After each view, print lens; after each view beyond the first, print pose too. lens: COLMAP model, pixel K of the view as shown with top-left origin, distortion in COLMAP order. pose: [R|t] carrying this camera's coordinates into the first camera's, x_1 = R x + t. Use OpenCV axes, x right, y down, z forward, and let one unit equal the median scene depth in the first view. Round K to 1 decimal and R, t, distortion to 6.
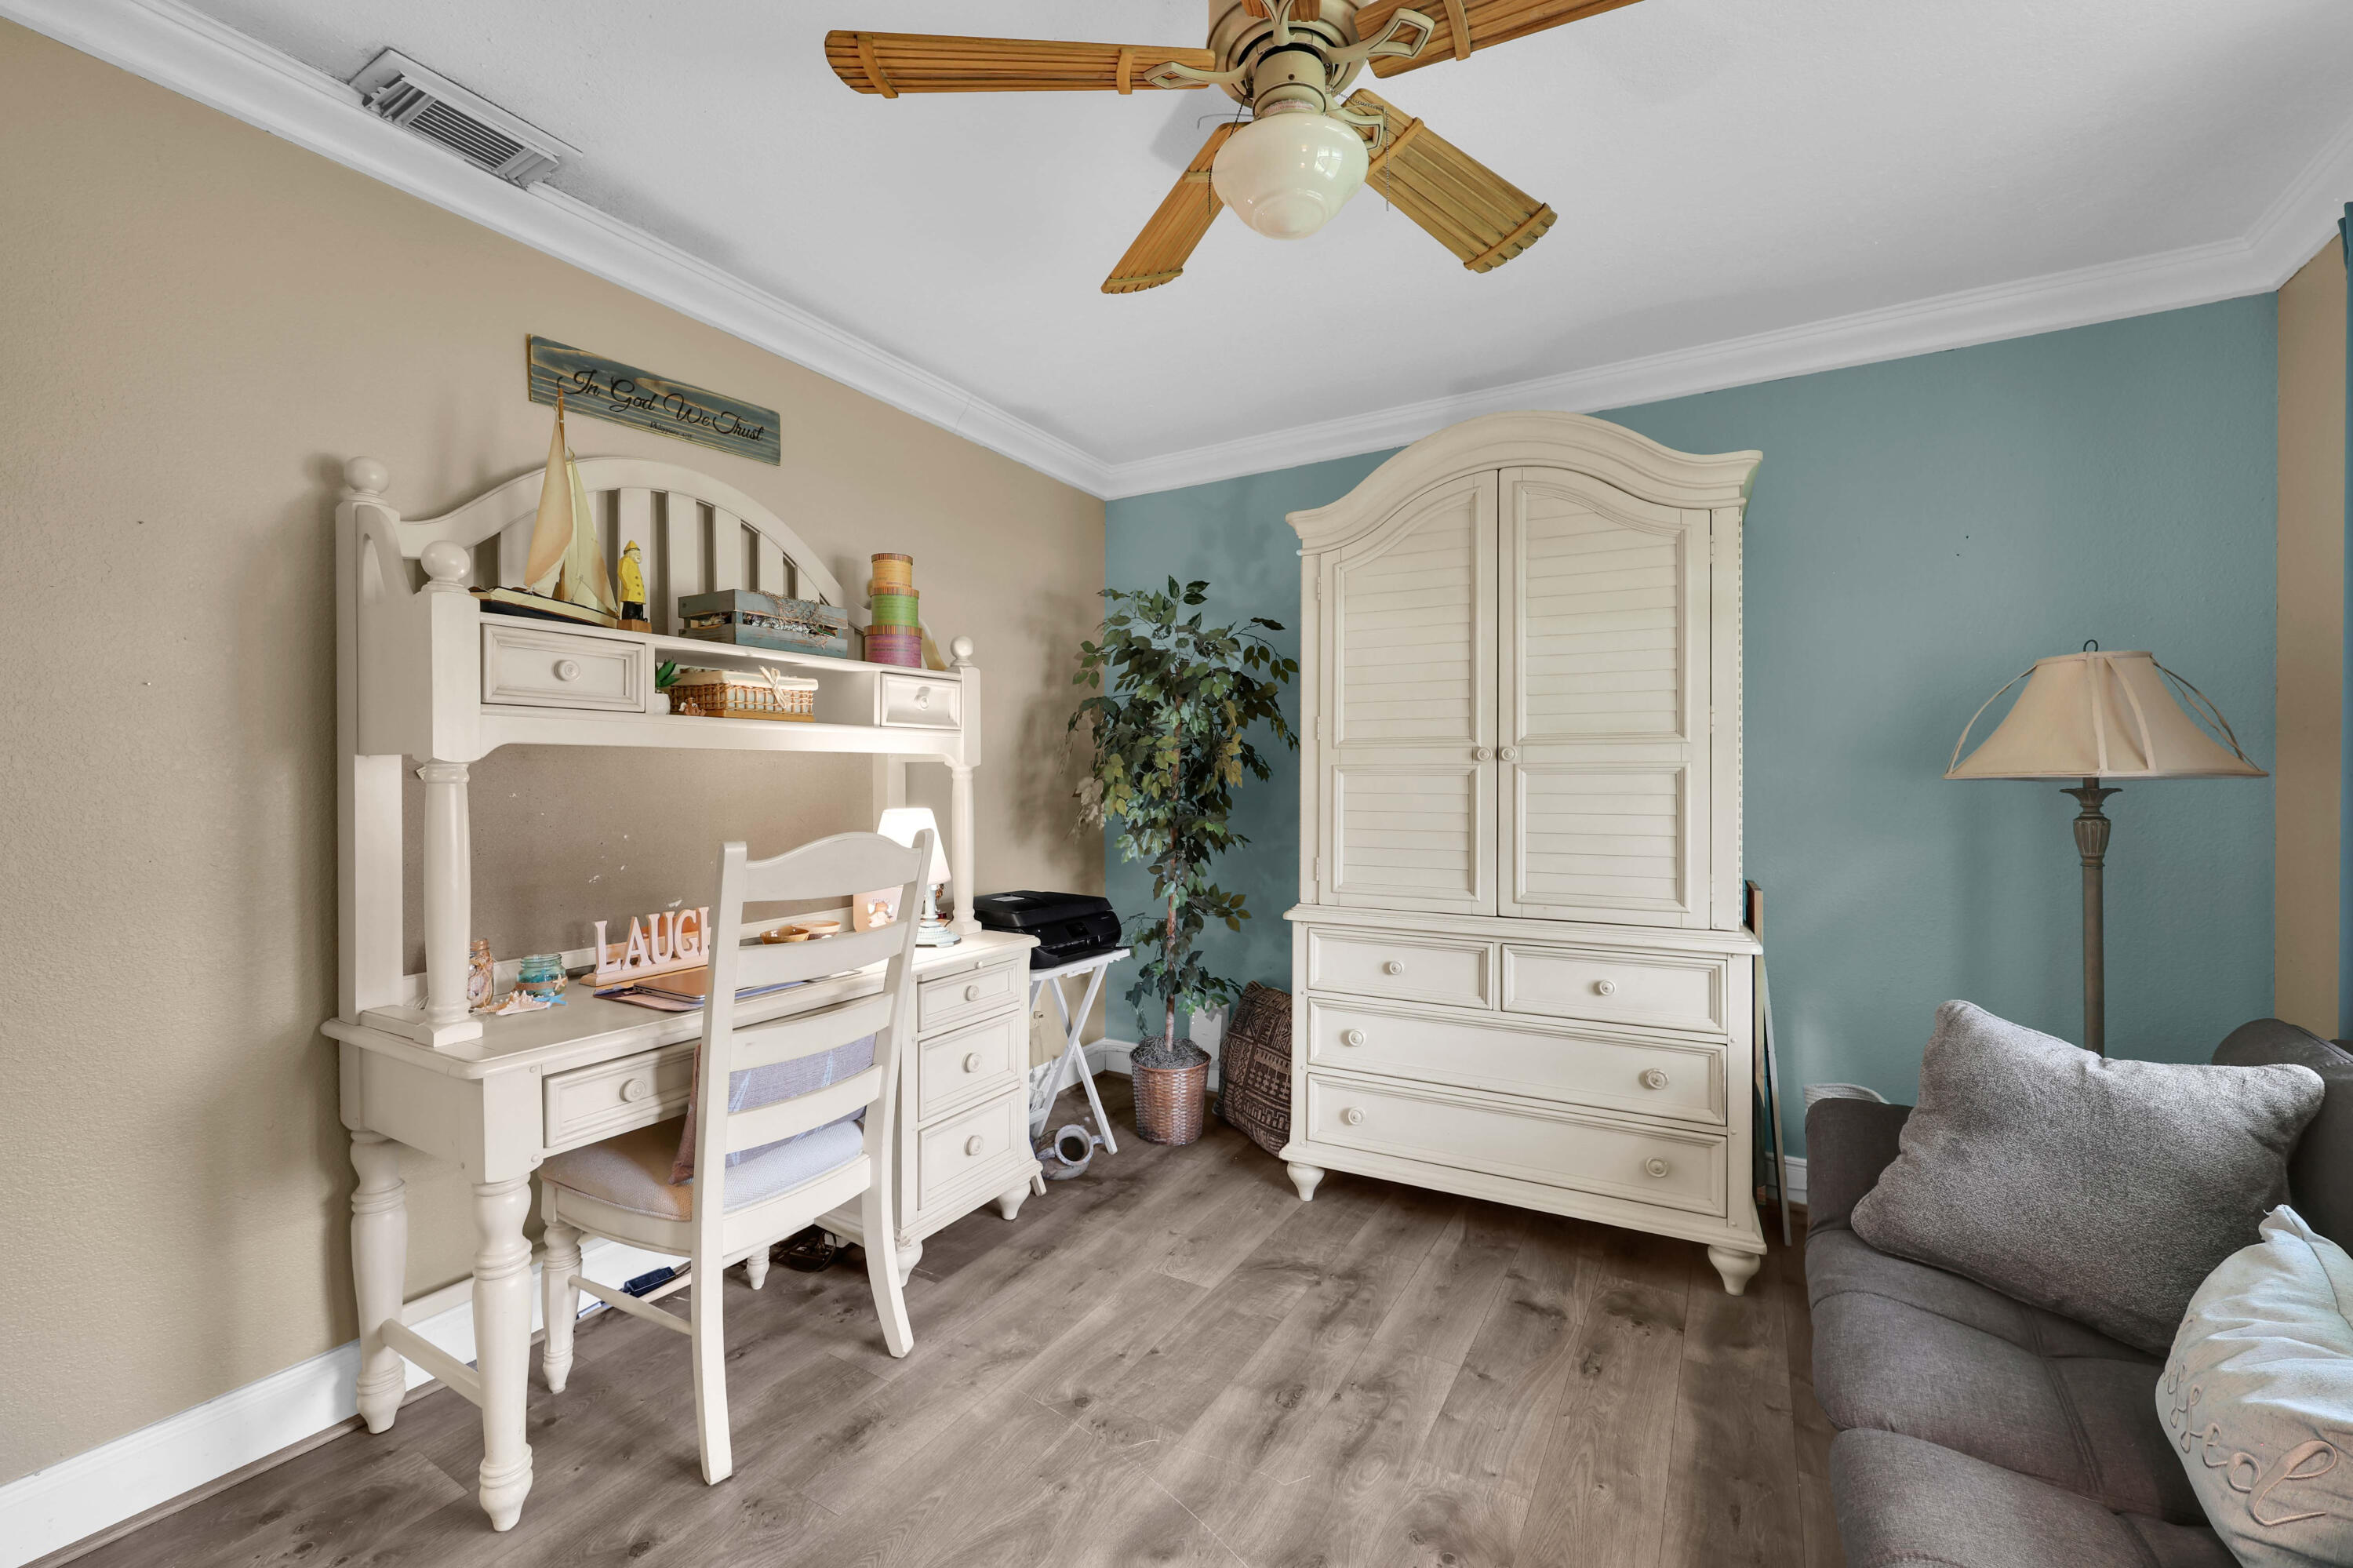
lens RADIAL K [[935.4, 0, 1186.0], [0, 935.4, 778.8], [0, 0, 1]] dist [-0.001038, 0.000301]
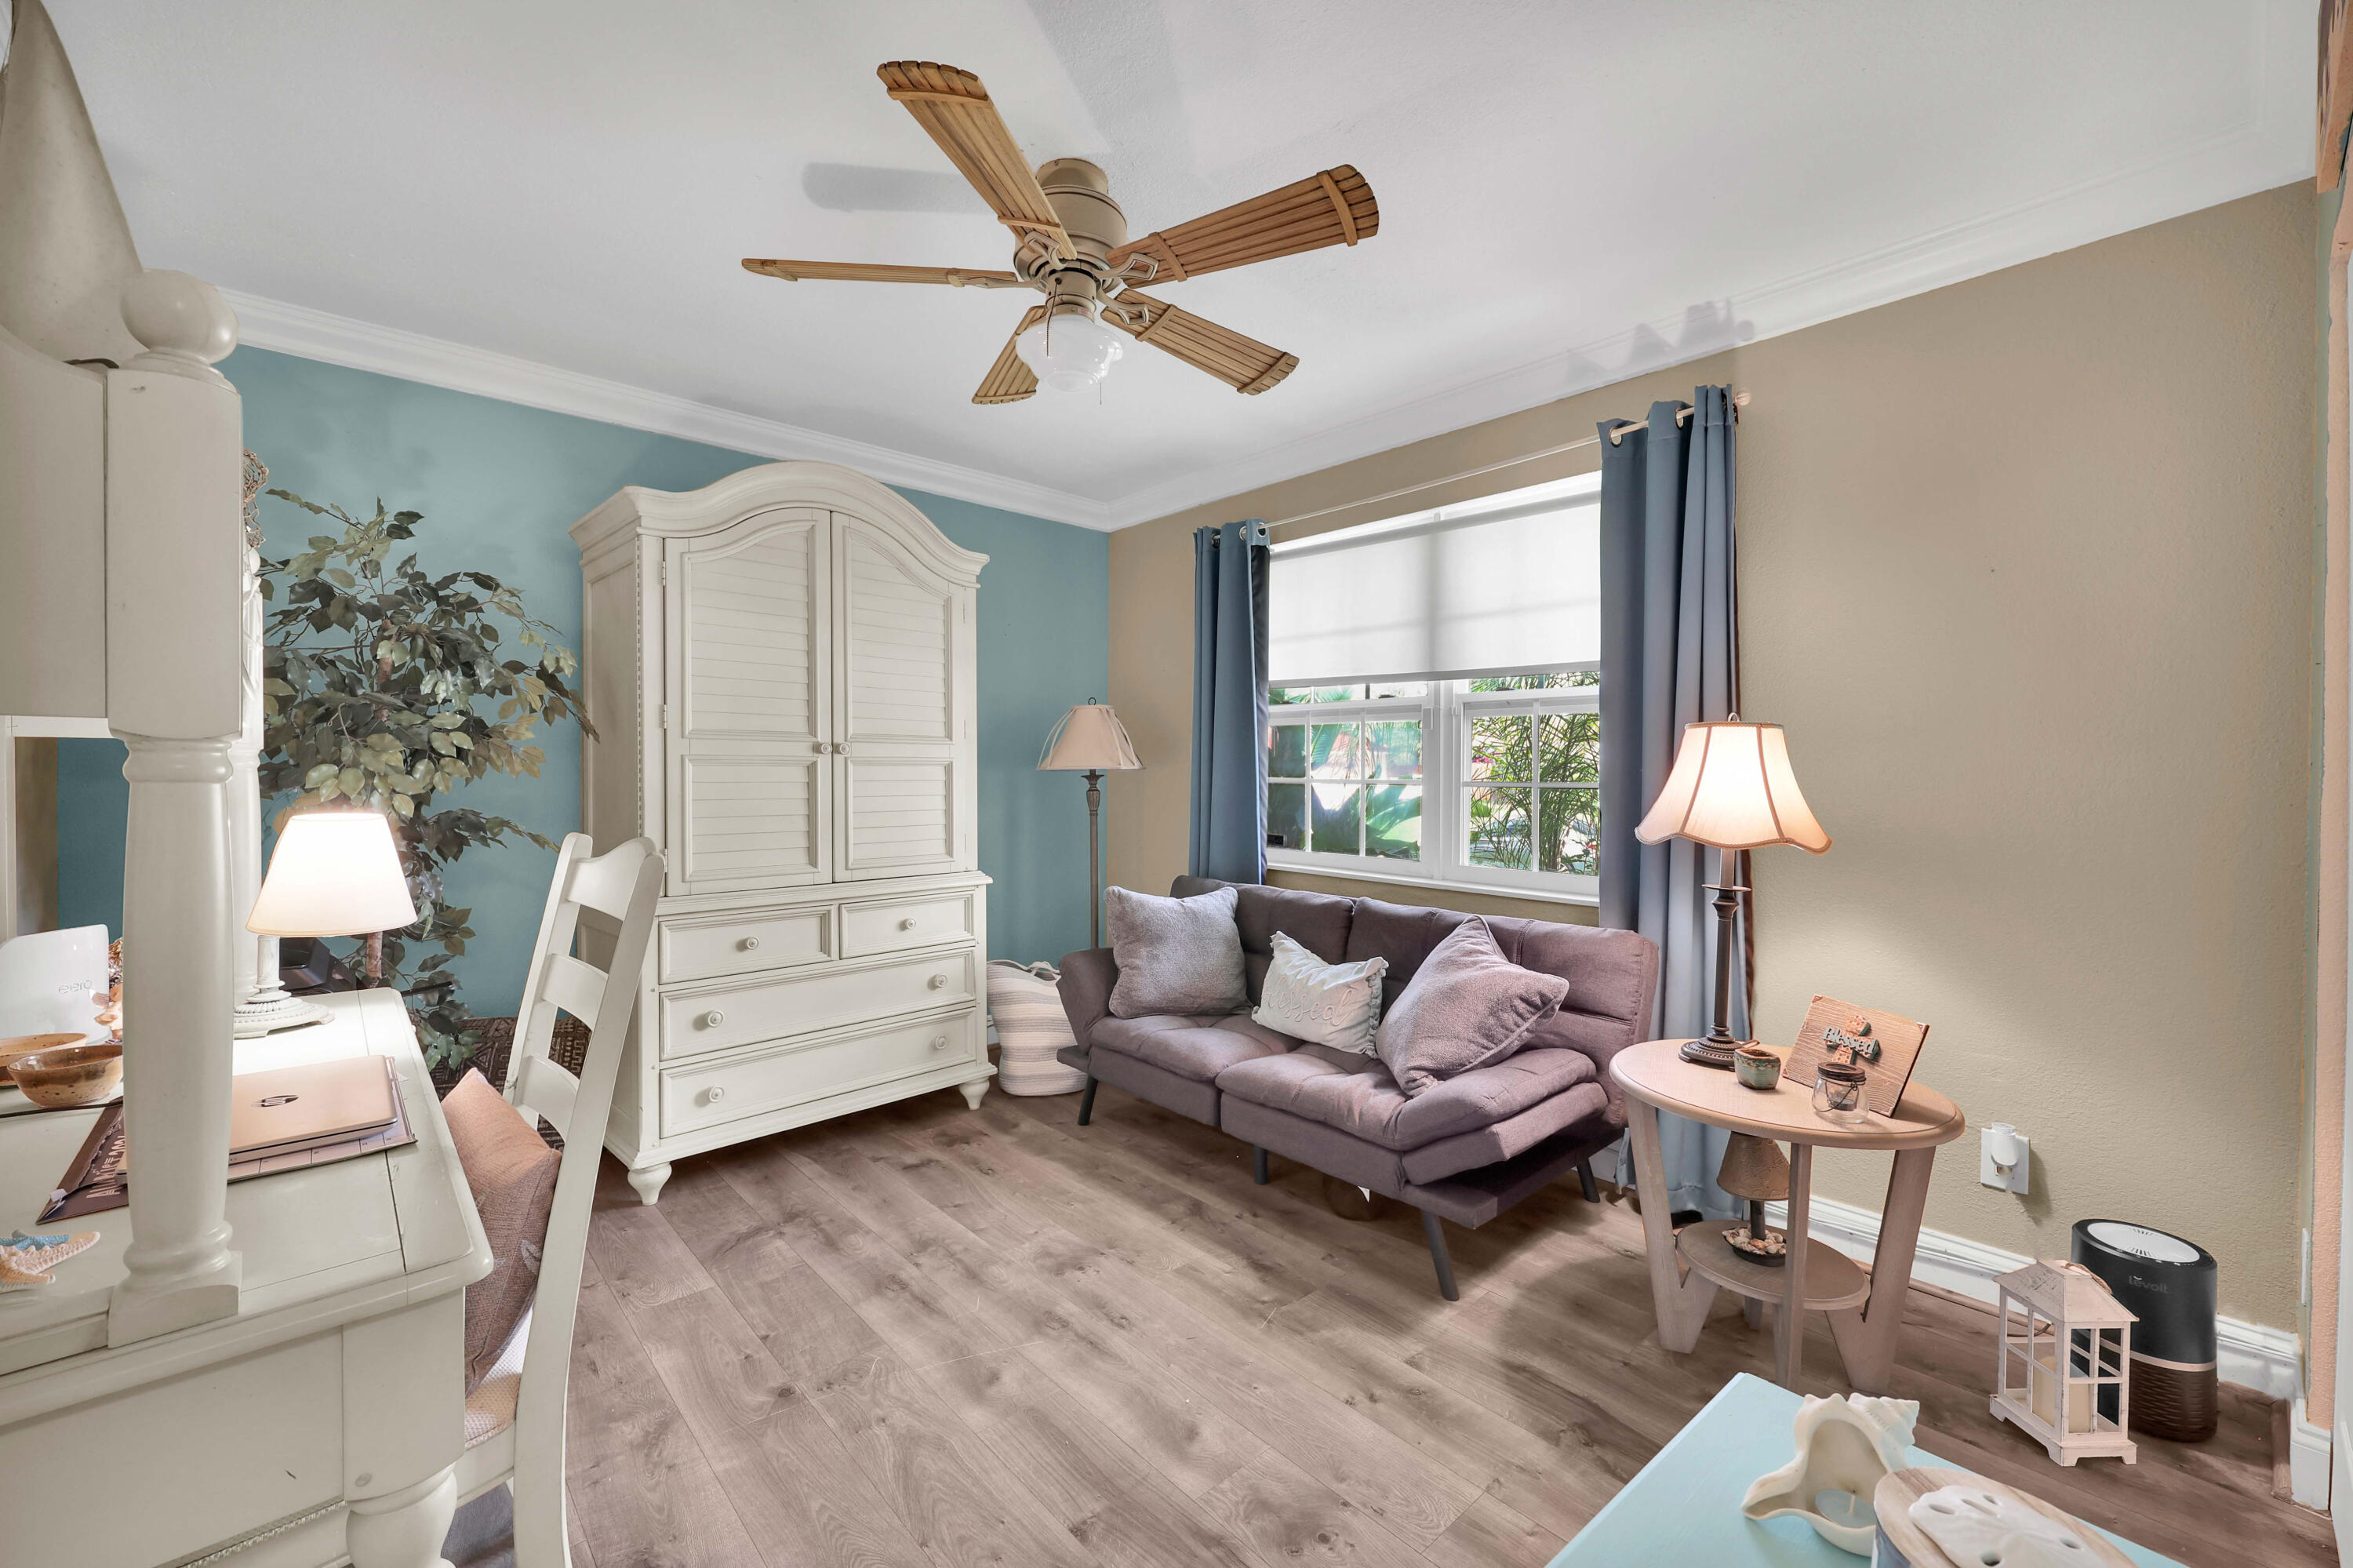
lens RADIAL K [[923.6, 0, 1136.7], [0, 923.6, 777.8], [0, 0, 1]] dist [-0.010149, 0.000193]
pose [[0.329195, -0.007497, 0.944232, -0.712413], [-0.005697, 0.999935, 0.009925, -0.003004], [-0.944245, -0.008646, 0.329130, 0.255932]]
